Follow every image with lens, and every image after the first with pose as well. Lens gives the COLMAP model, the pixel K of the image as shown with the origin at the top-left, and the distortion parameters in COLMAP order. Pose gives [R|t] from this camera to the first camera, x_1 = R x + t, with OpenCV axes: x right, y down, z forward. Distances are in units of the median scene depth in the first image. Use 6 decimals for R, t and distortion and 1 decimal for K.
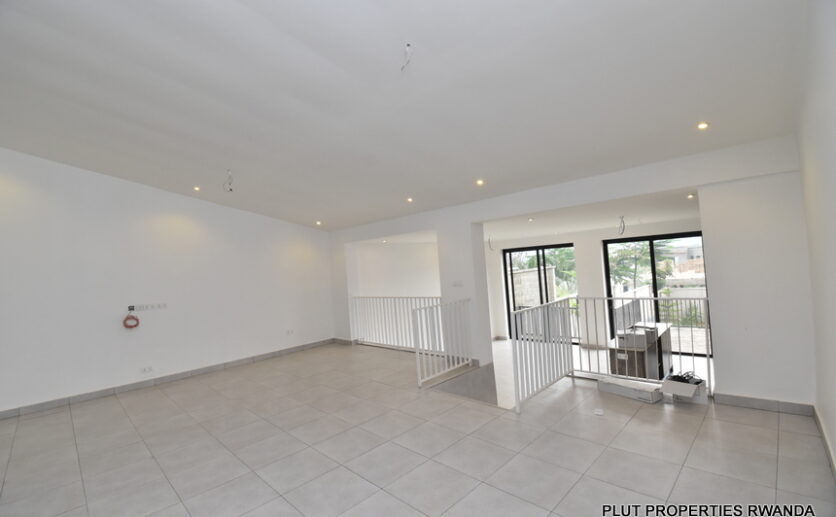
lens RADIAL K [[372.9, 0, 419.2], [0, 372.9, 259.9], [0, 0, 1]] dist [0.008214, -0.019598]
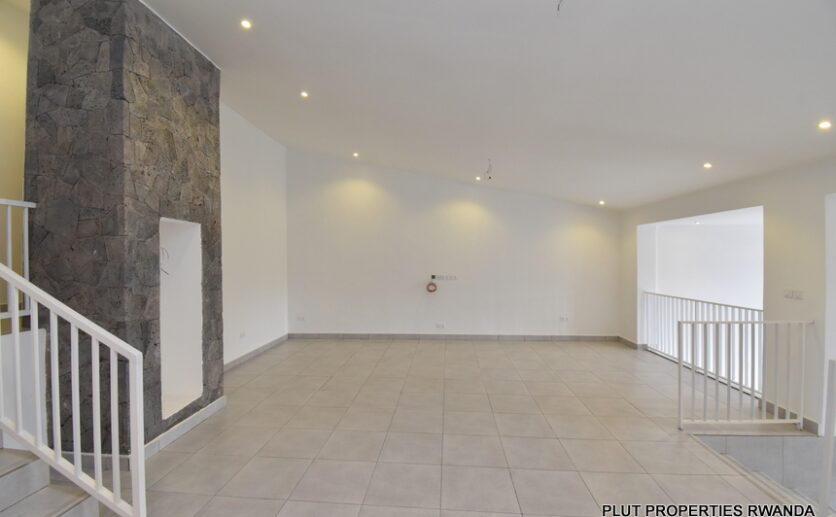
lens RADIAL K [[372.9, 0, 410.9], [0, 372.9, 258.6], [0, 0, 1]] dist [0.008214, -0.019598]
pose [[0.624667, 0.069554, -0.777788, 0.177630], [-0.028625, 0.997395, 0.066203, -0.016943], [0.780367, -0.019091, 0.625031, 0.123870]]
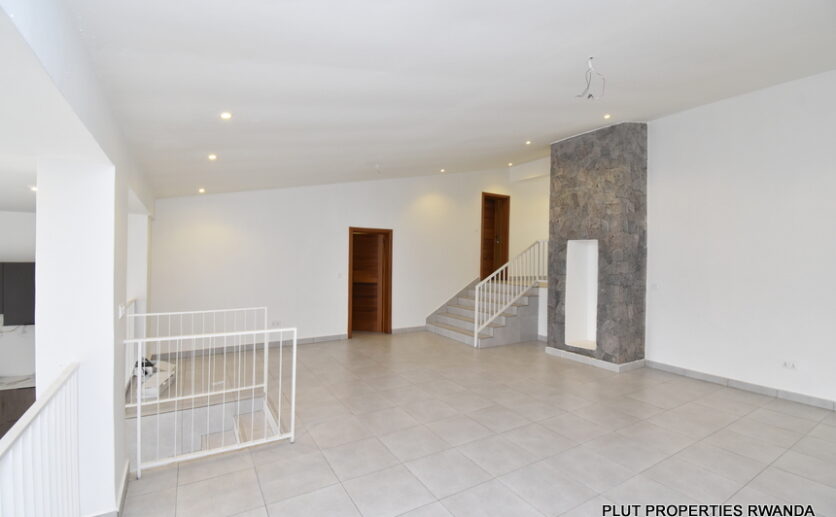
lens RADIAL K [[372.9, 0, 417.9], [0, 372.9, 258.0], [0, 0, 1]] dist [0.008214, -0.019598]
pose [[-0.966829, 0.056673, 0.249060, -0.328751], [0.050248, 0.998221, -0.032086, 0.032346], [-0.250435, -0.018507, -0.967956, 1.320853]]
